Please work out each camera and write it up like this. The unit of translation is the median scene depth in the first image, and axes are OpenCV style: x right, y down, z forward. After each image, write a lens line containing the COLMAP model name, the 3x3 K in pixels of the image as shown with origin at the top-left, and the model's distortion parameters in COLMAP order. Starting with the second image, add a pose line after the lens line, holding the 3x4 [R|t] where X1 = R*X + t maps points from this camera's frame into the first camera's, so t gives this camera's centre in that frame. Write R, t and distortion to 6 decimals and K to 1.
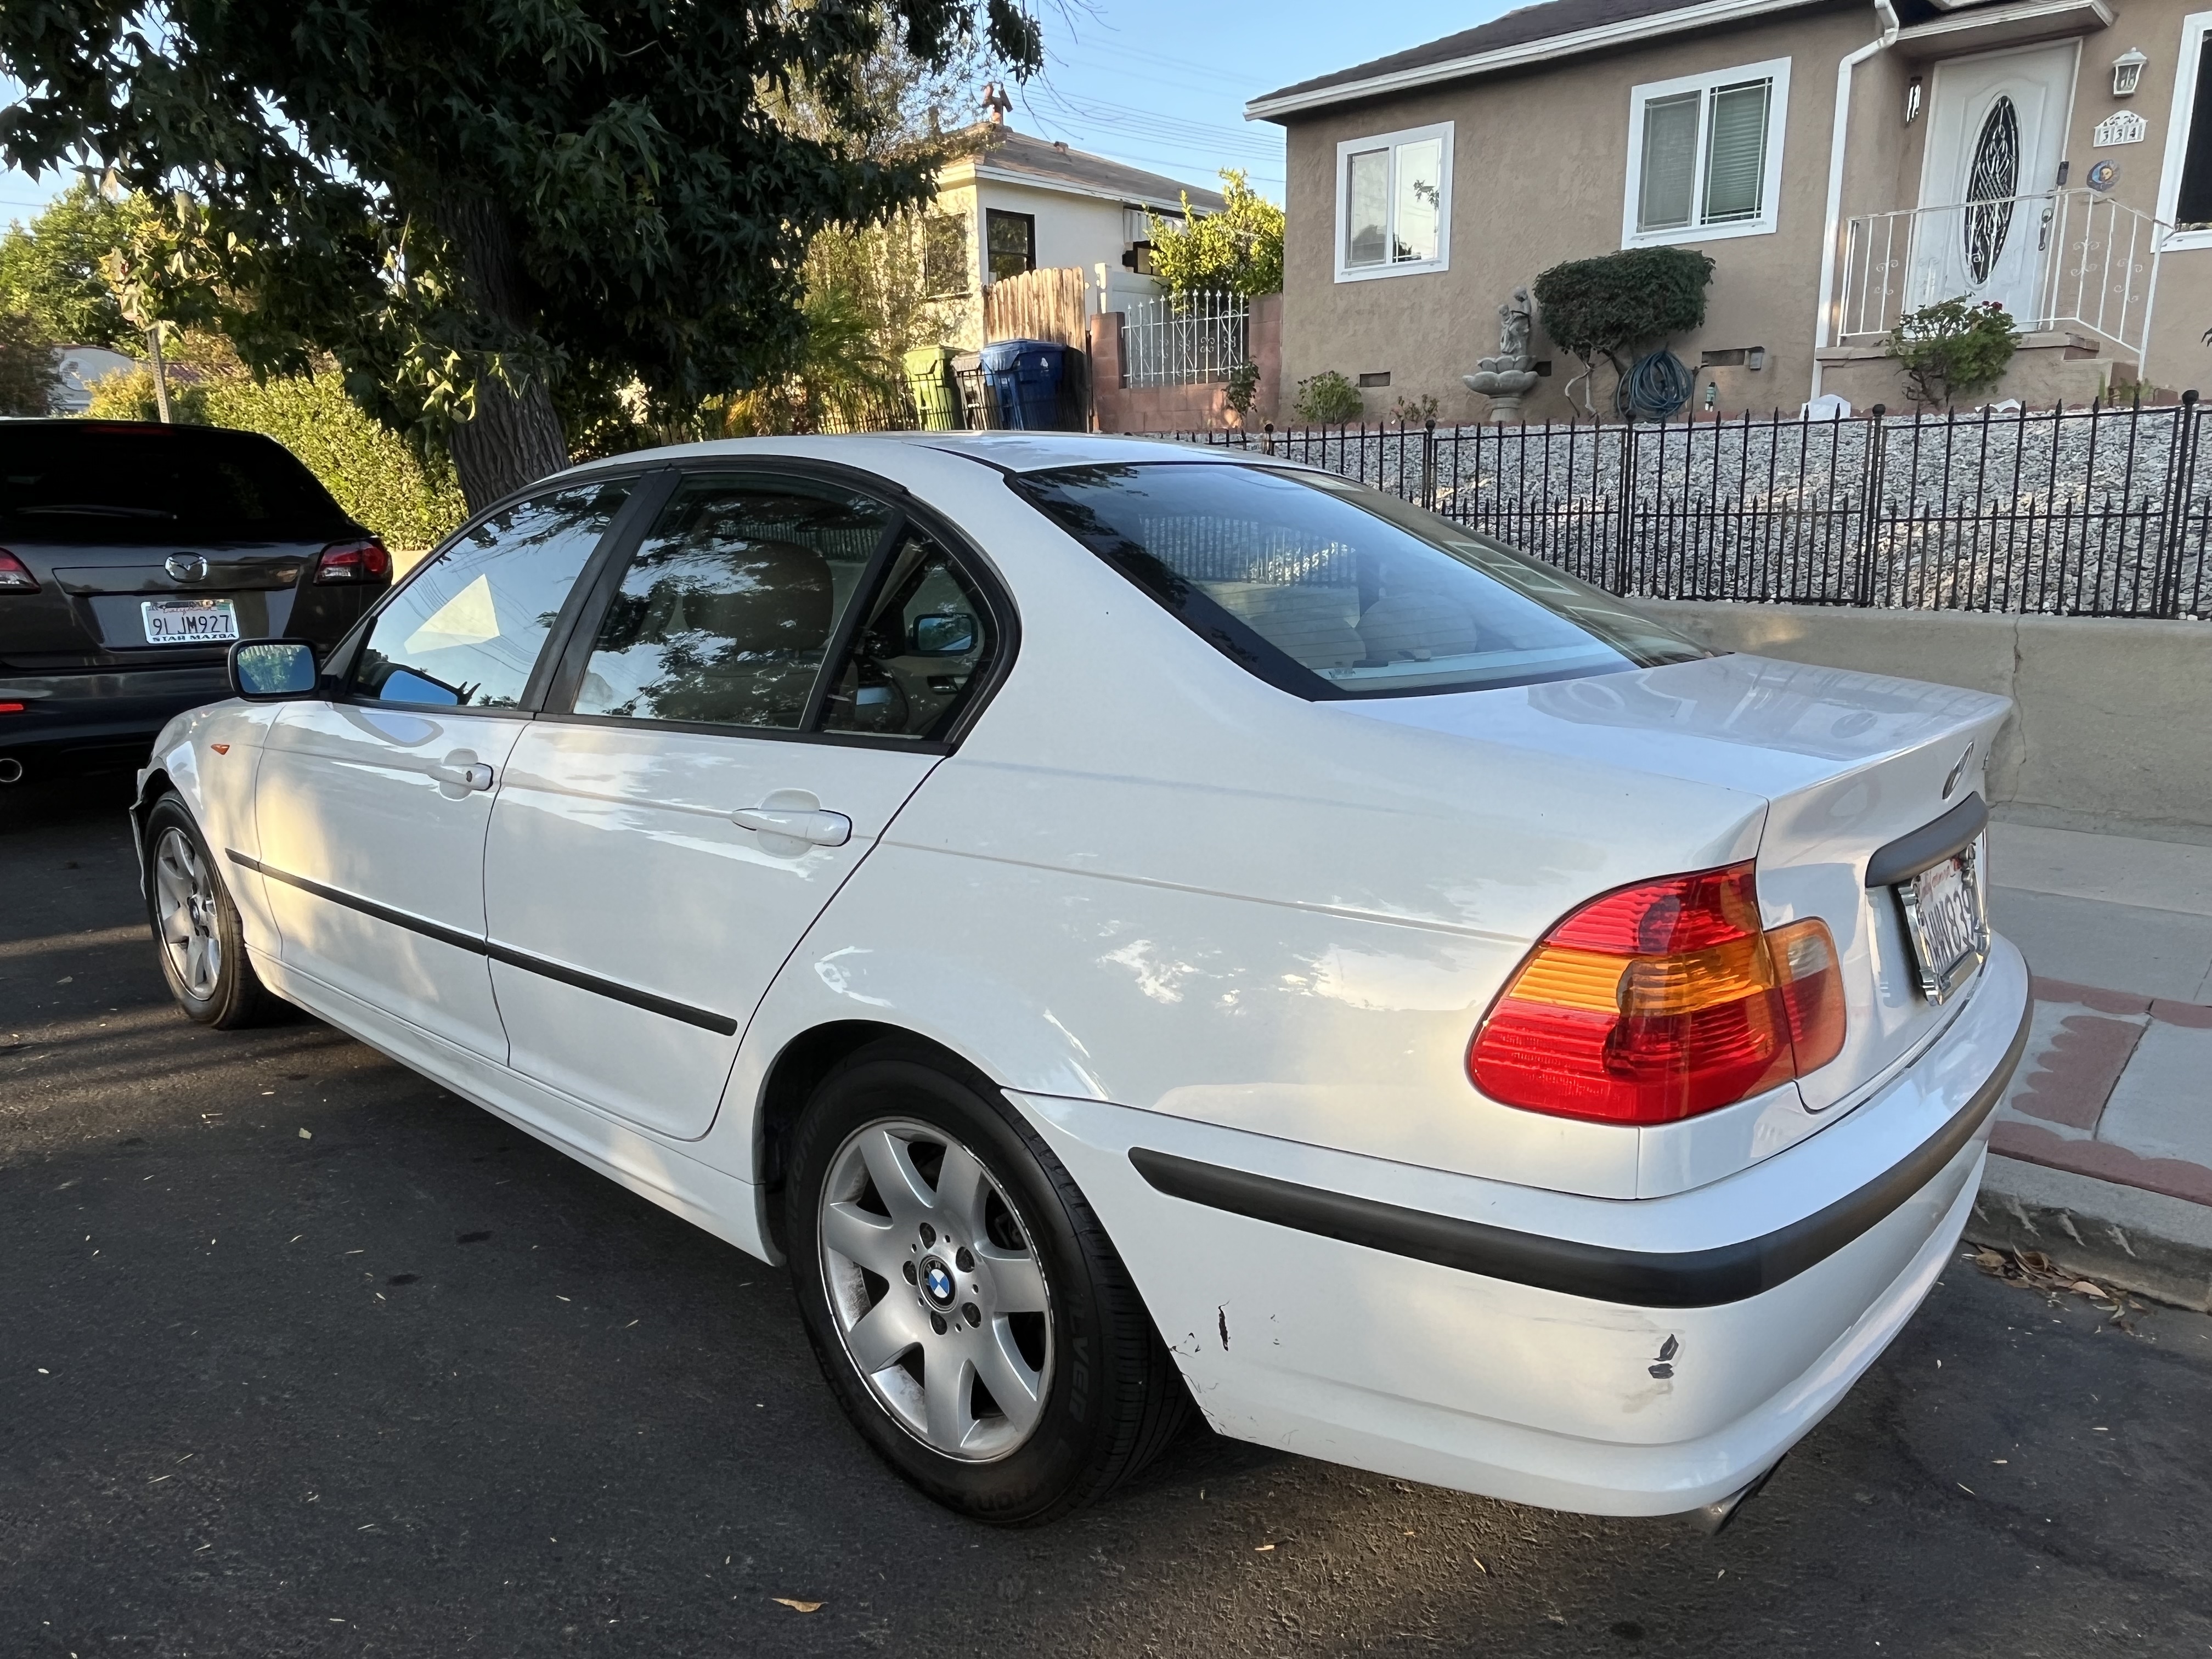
lens RADIAL K [[1409.5, 0, 1106.8], [0, 1409.5, 831.6], [0, 0, 1]] dist [-0.001615, -0.003344]
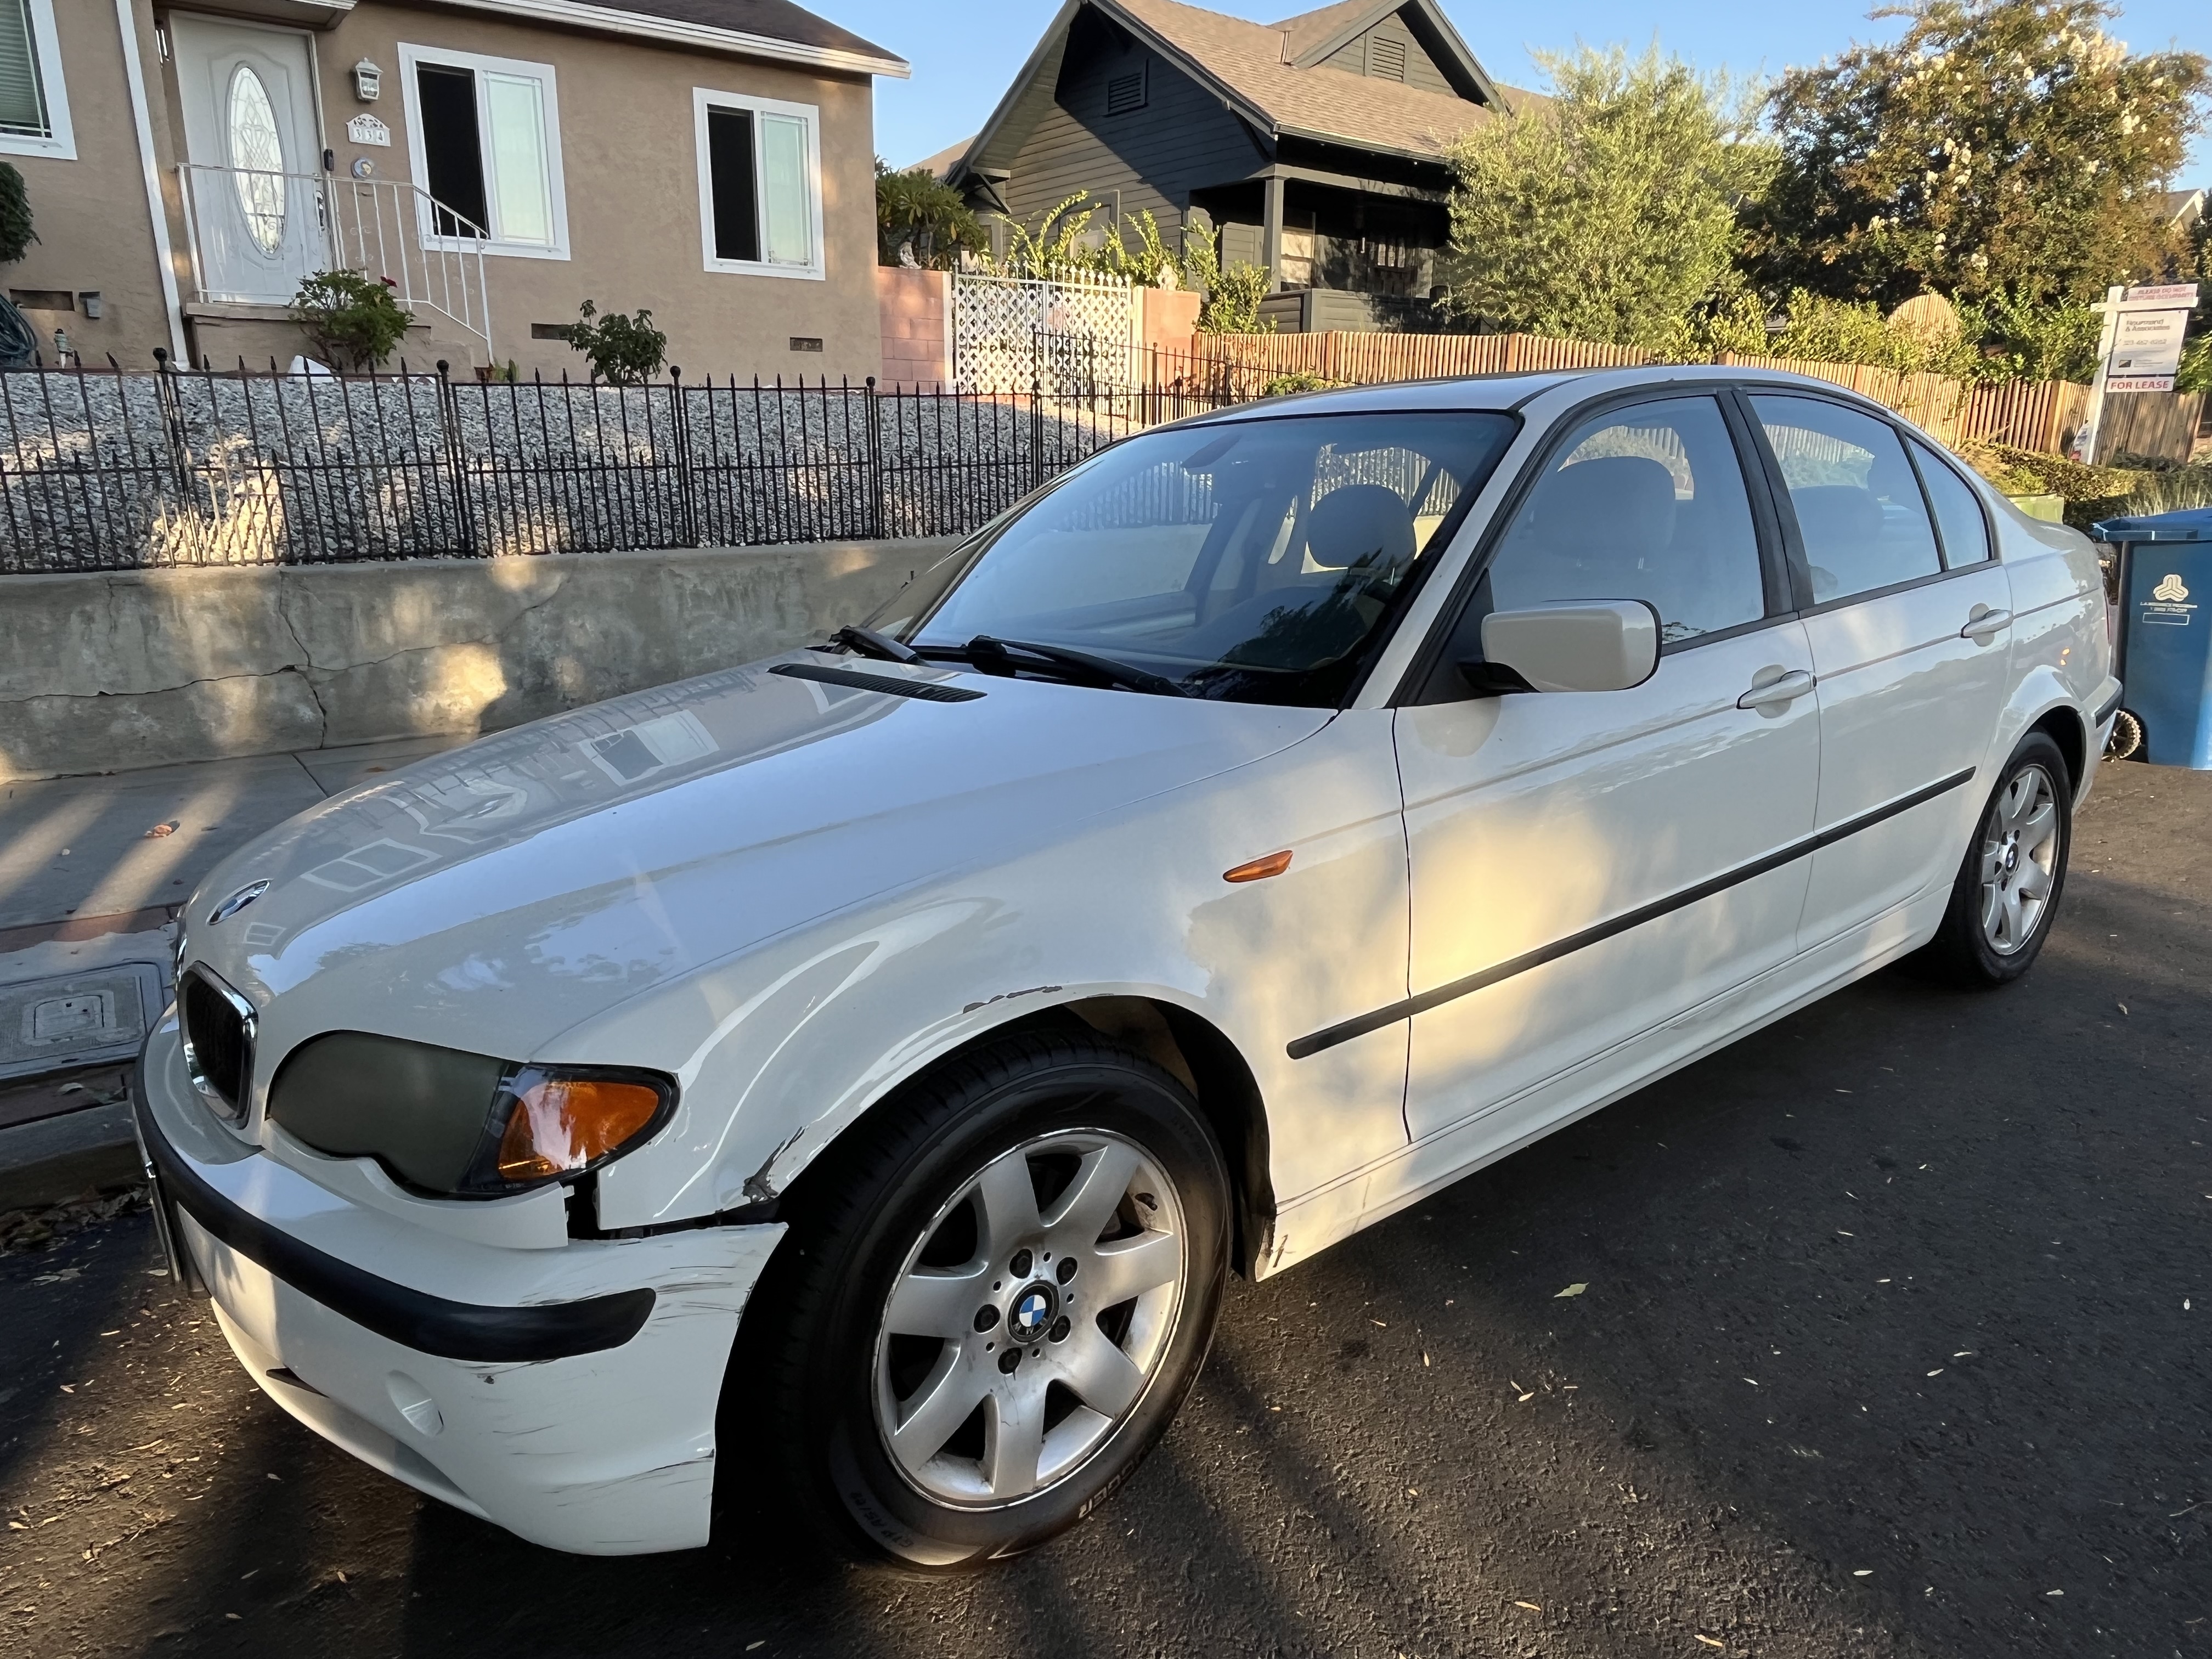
lens RADIAL K [[1409.5, 0, 1090.6], [0, 1409.5, 823.1], [0, 0, 1]] dist [-0.001615, -0.003344]
pose [[0.197280, -0.239122, 0.950737, -0.573685], [0.232892, 0.953465, 0.191482, -0.096060], [-0.952282, 0.183644, 0.243789, 0.467393]]
